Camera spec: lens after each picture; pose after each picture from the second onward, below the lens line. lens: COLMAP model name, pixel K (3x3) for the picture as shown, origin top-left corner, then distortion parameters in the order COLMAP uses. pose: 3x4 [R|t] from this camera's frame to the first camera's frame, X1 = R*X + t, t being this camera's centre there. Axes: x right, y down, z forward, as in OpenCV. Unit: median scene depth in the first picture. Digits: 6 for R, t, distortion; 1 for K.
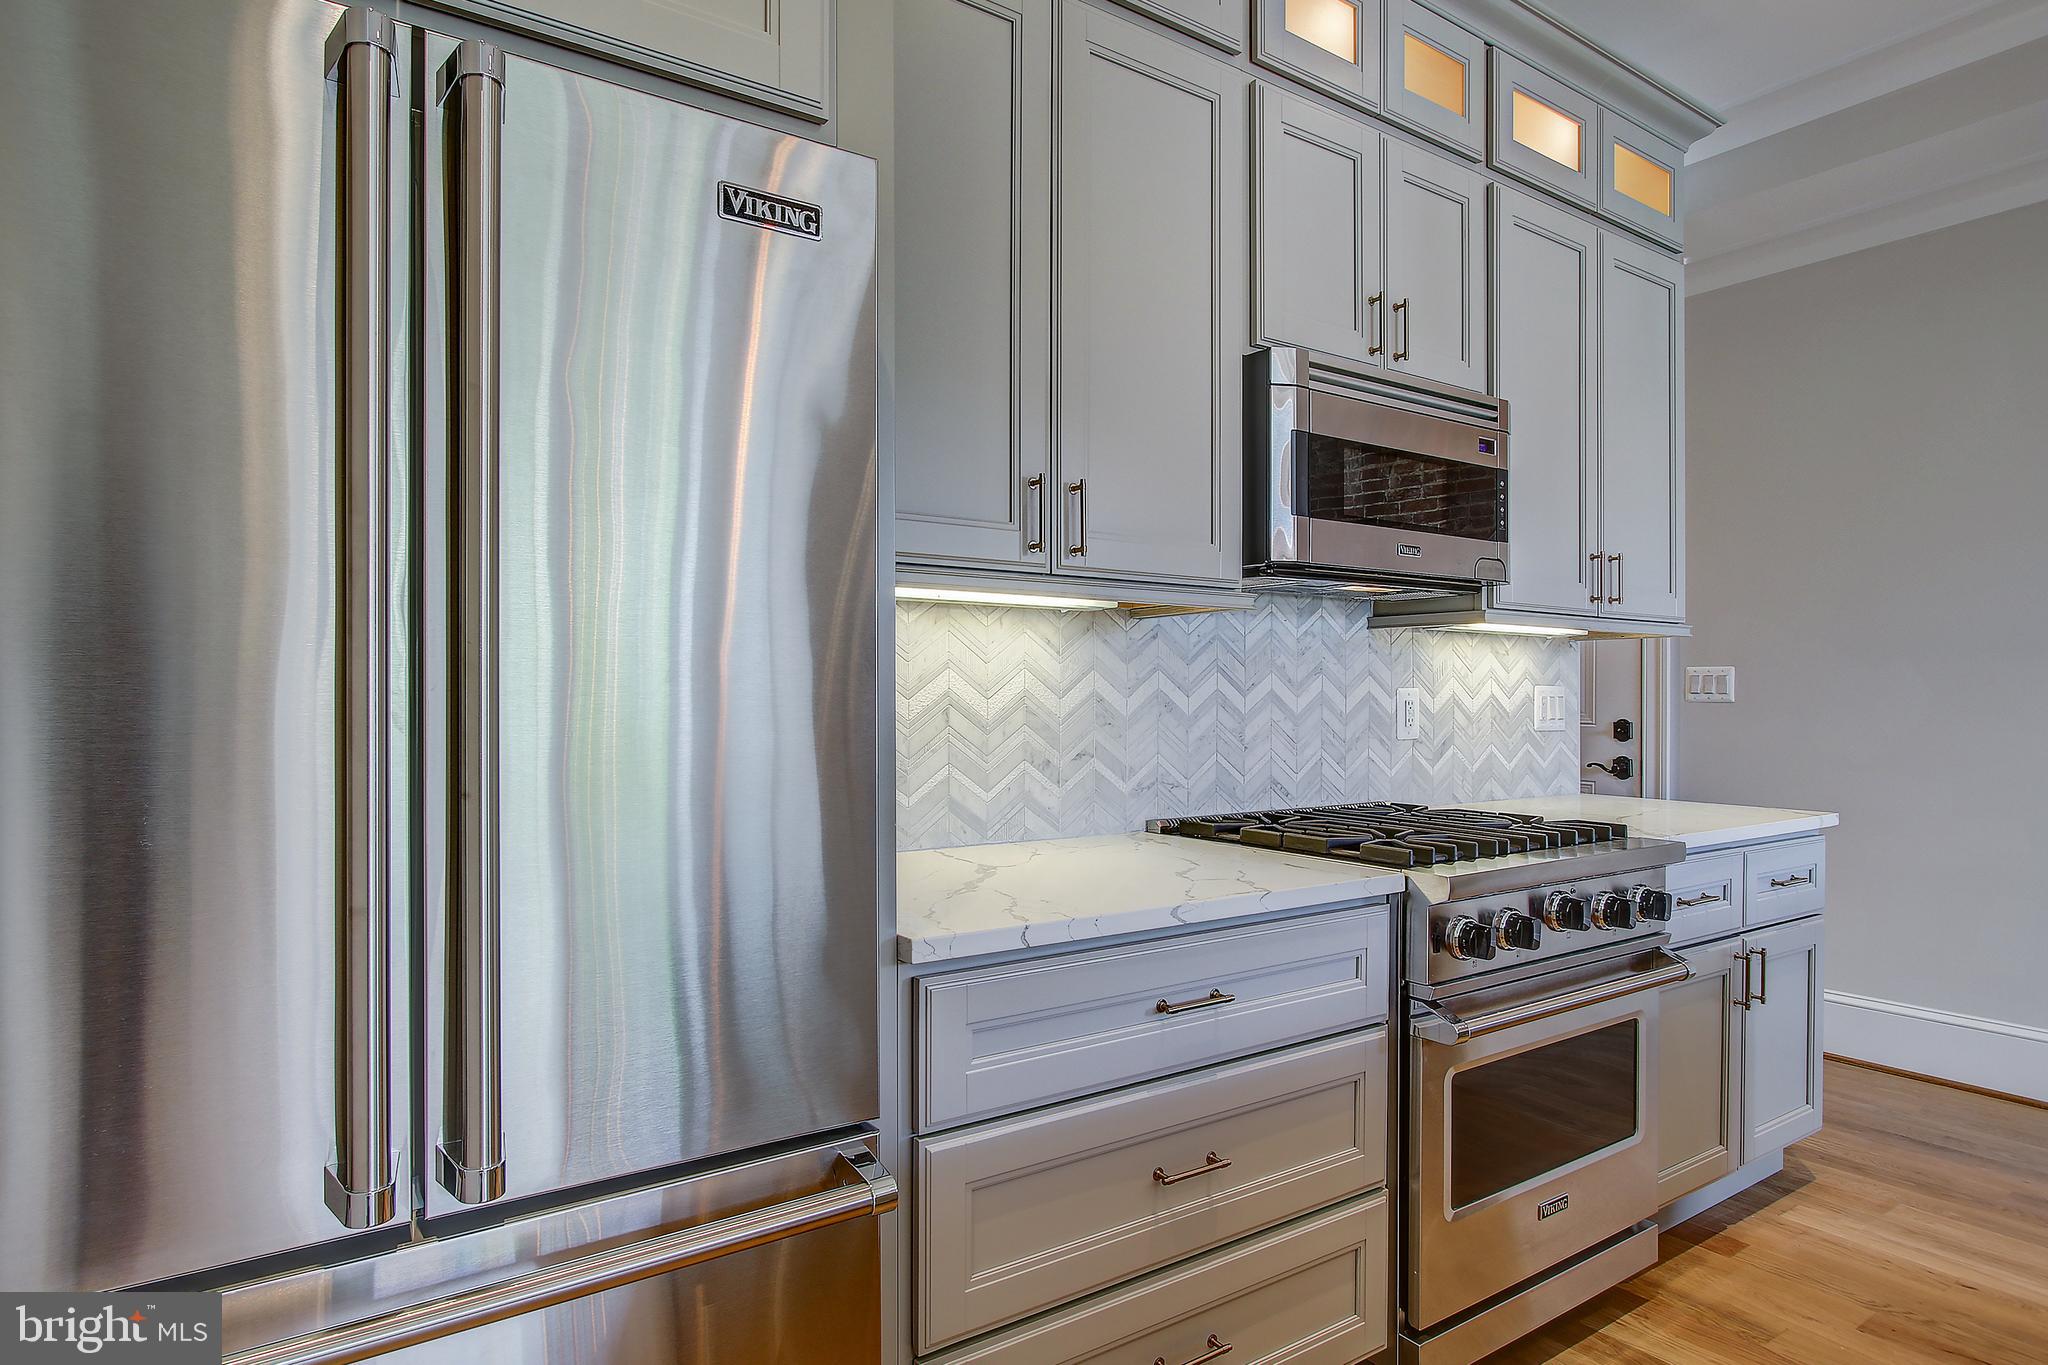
lens RADIAL K [[1130.0, 0, 957.2], [0, 1130.0, 688.3], [0, 0, 1]] dist [-0.017649, 0.003574]
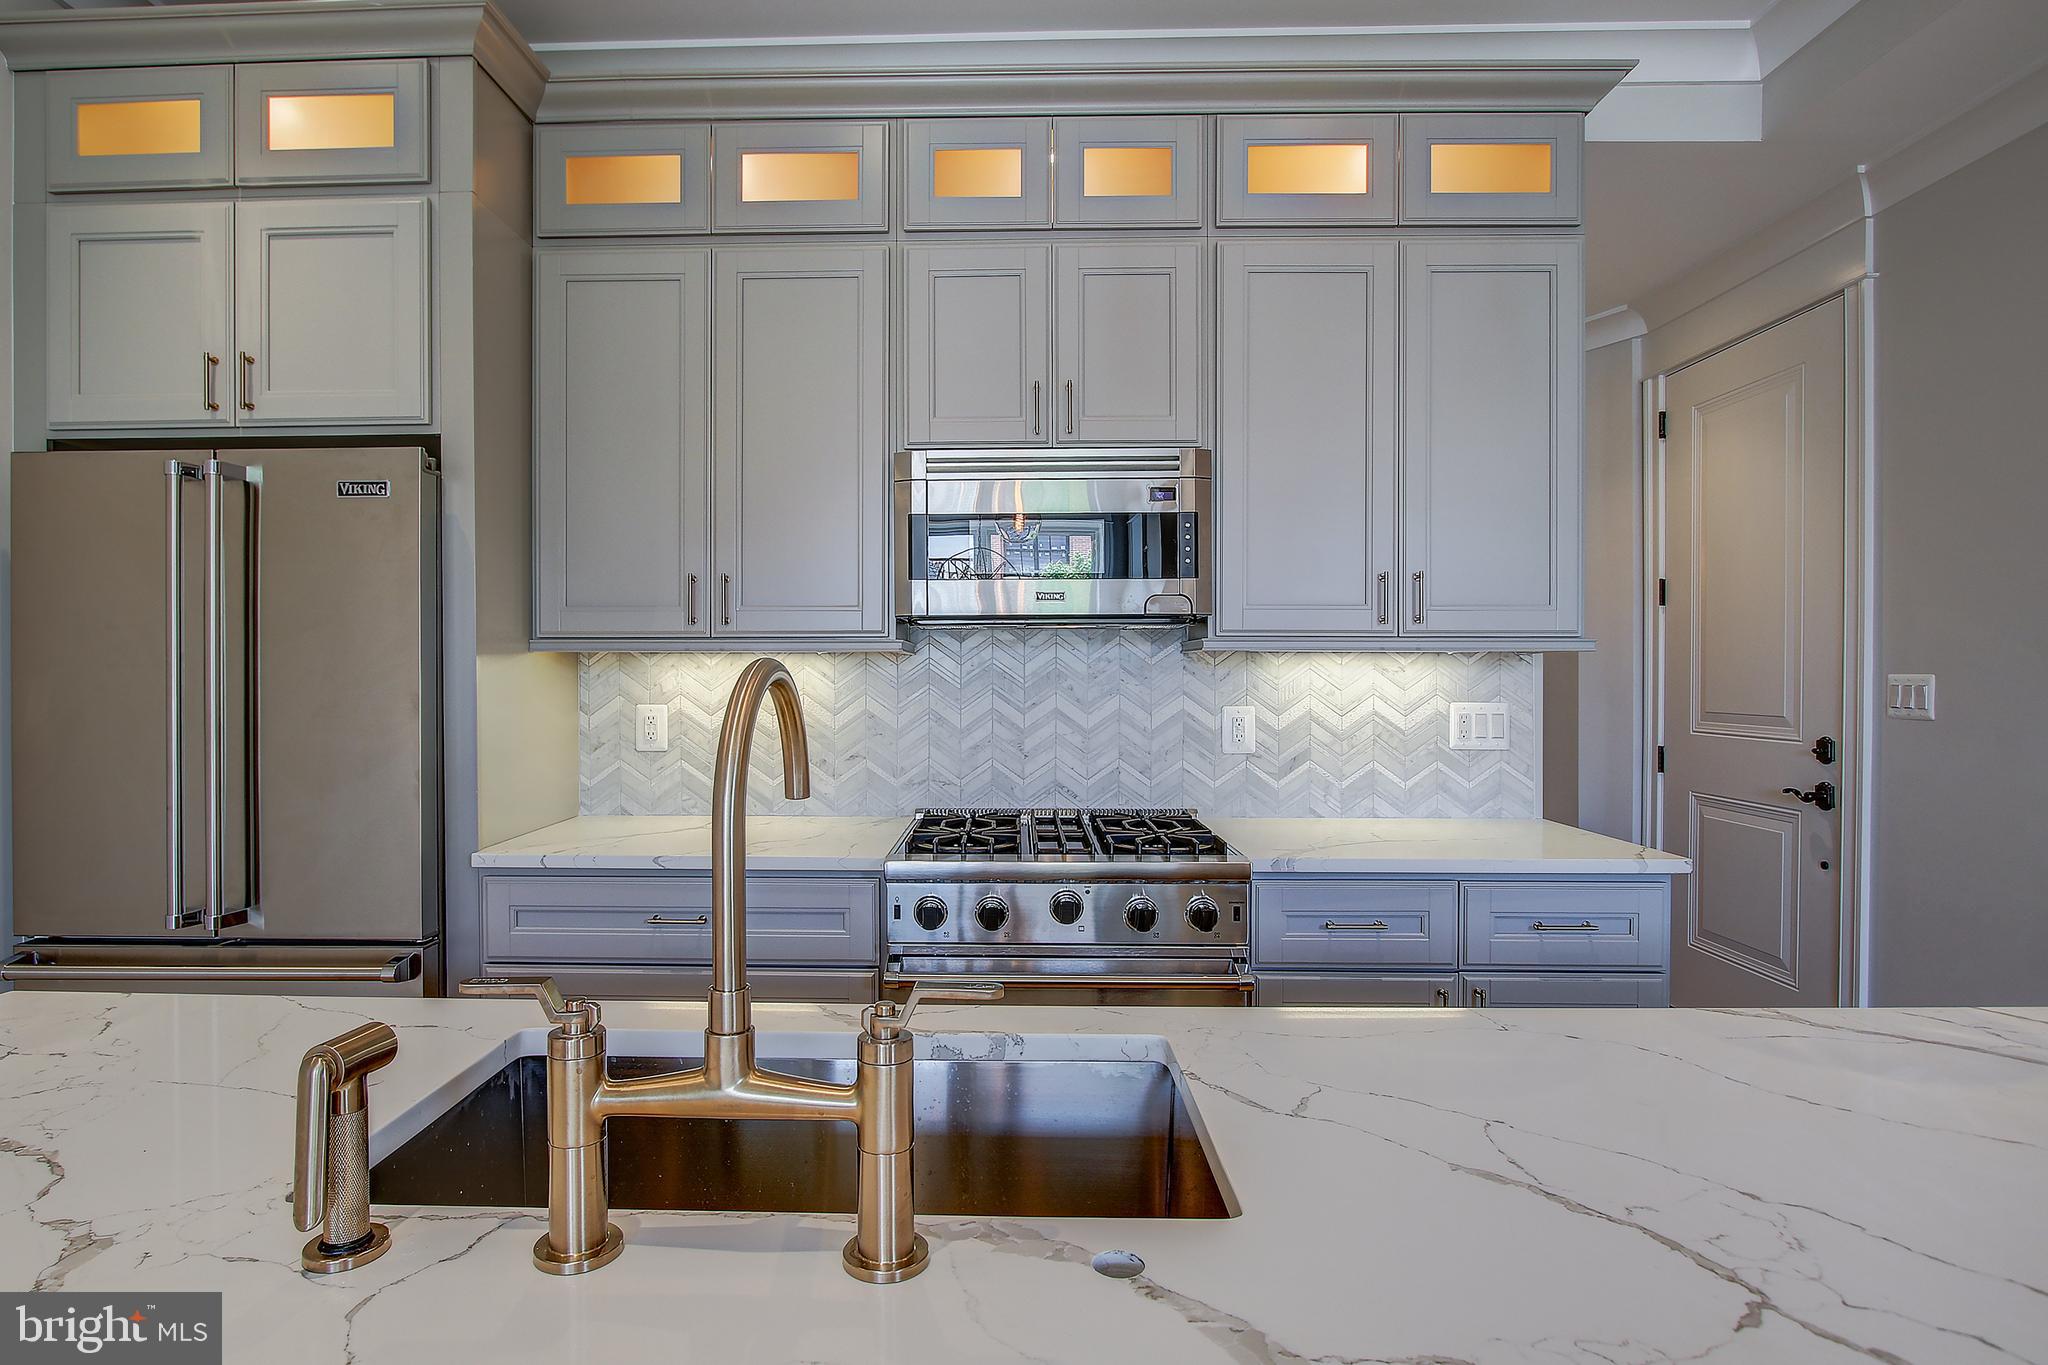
lens RADIAL K [[1067.2, 0, 978.3], [0, 1067.2, 686.4], [0, 0, 1]] dist [-0.016803, 0.001575]
pose [[0.824884, 0.002065, -0.565299, 0.858313], [0.005098, 0.999925, 0.011092, -0.035104], [0.565280, -0.012032, 0.824812, 0.021124]]
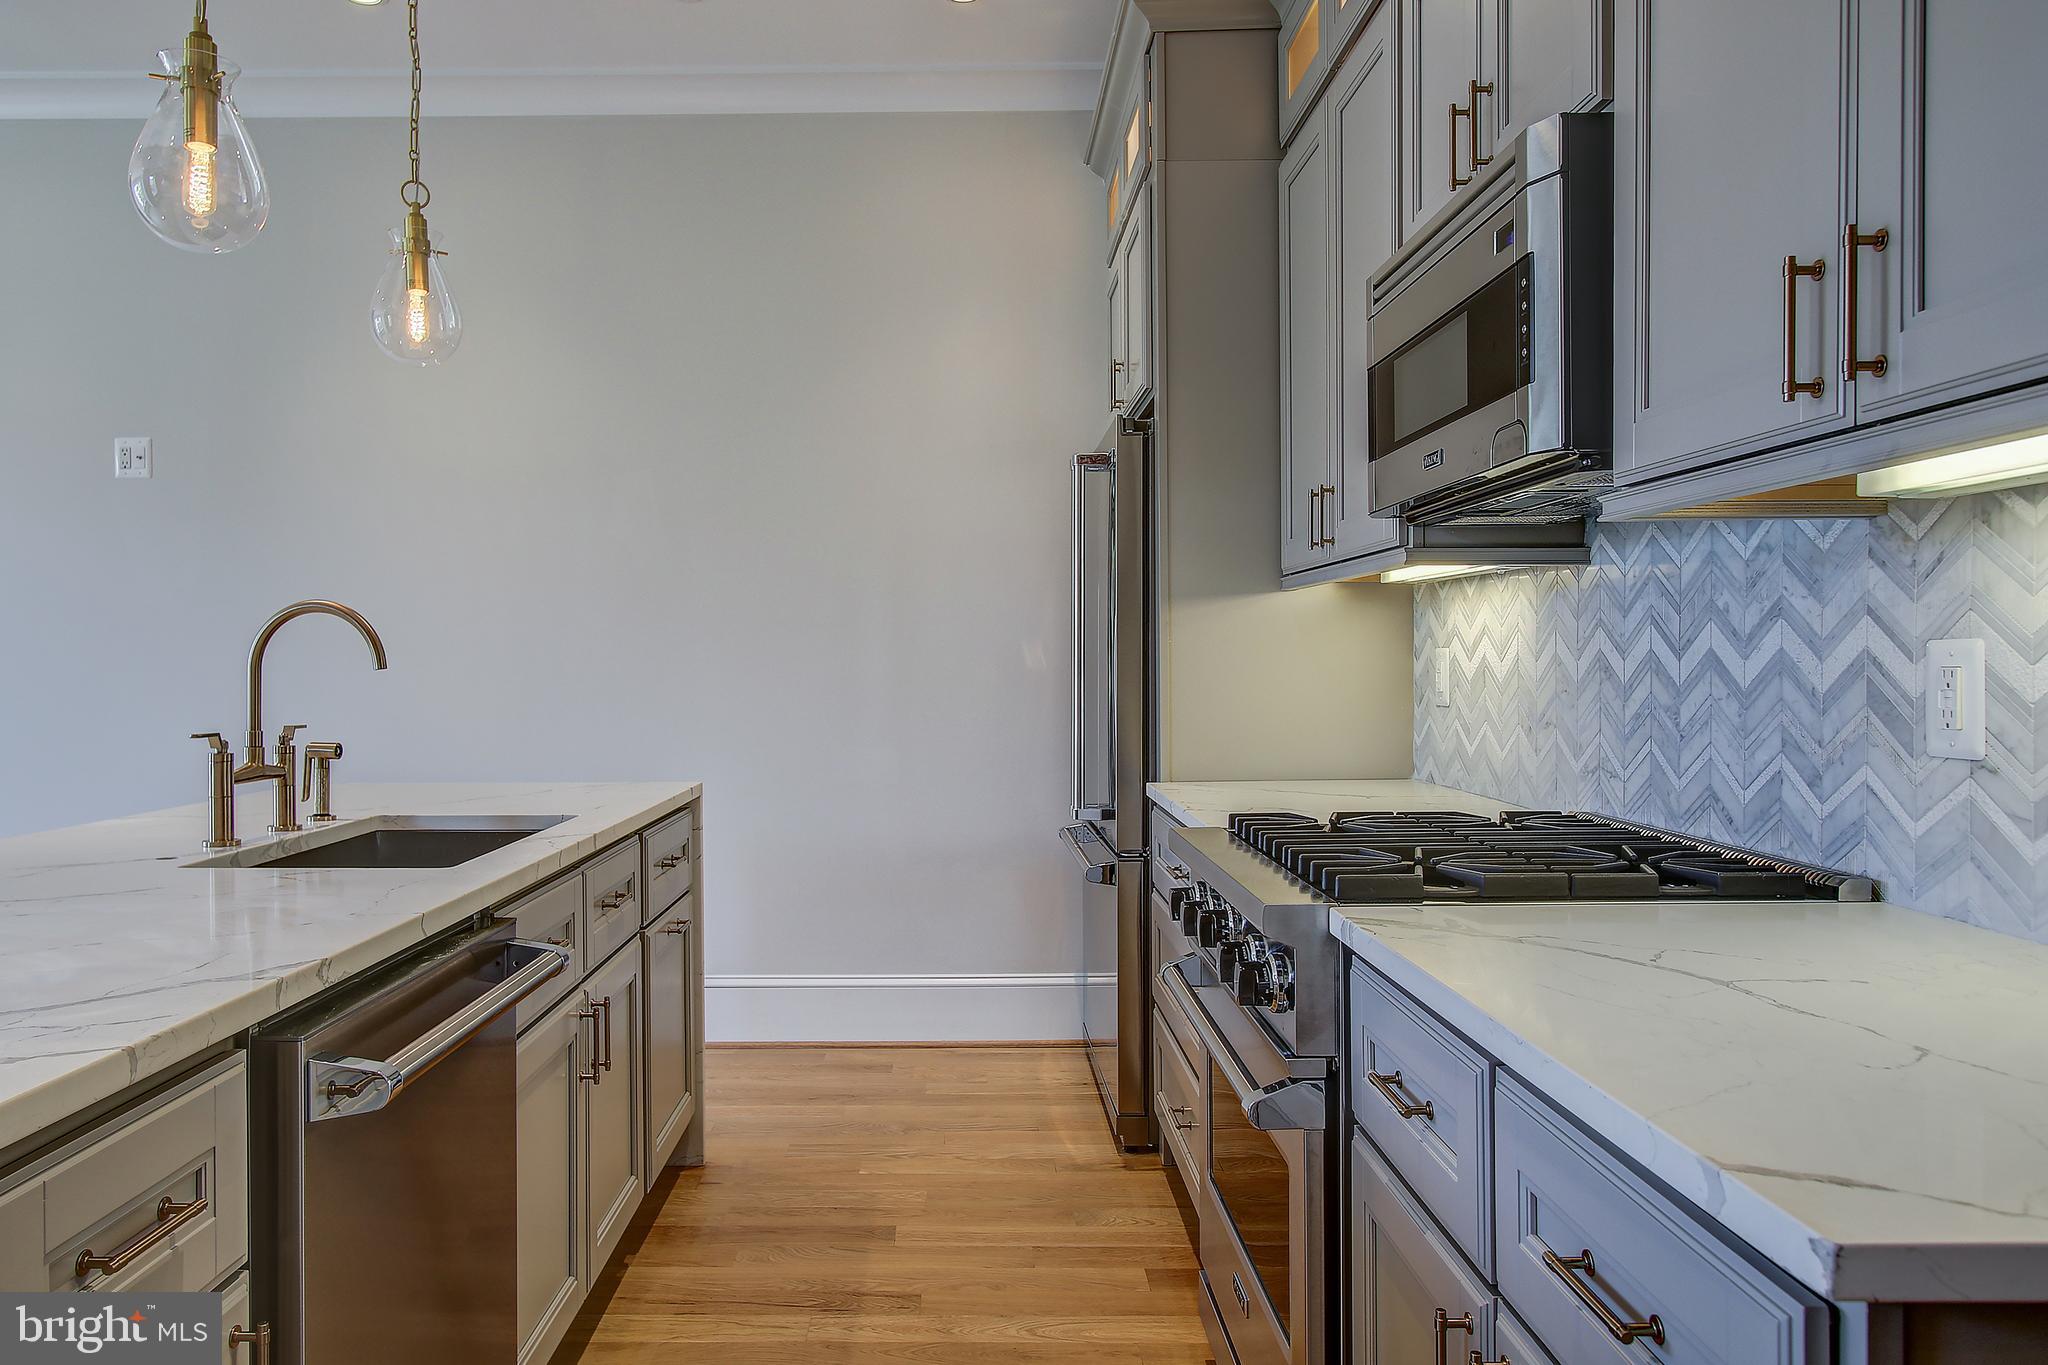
lens RADIAL K [[1401.3, 0, 946.4], [0, 1401.3, 683.8], [0, 0, 1]] dist [-0.001807, 0.001548]
pose [[-0.545167, 0.016274, -0.838169, 1.170772], [0.010742, 0.999865, 0.012426, 0.006910], [0.838258, -0.002229, -0.545269, 1.078456]]
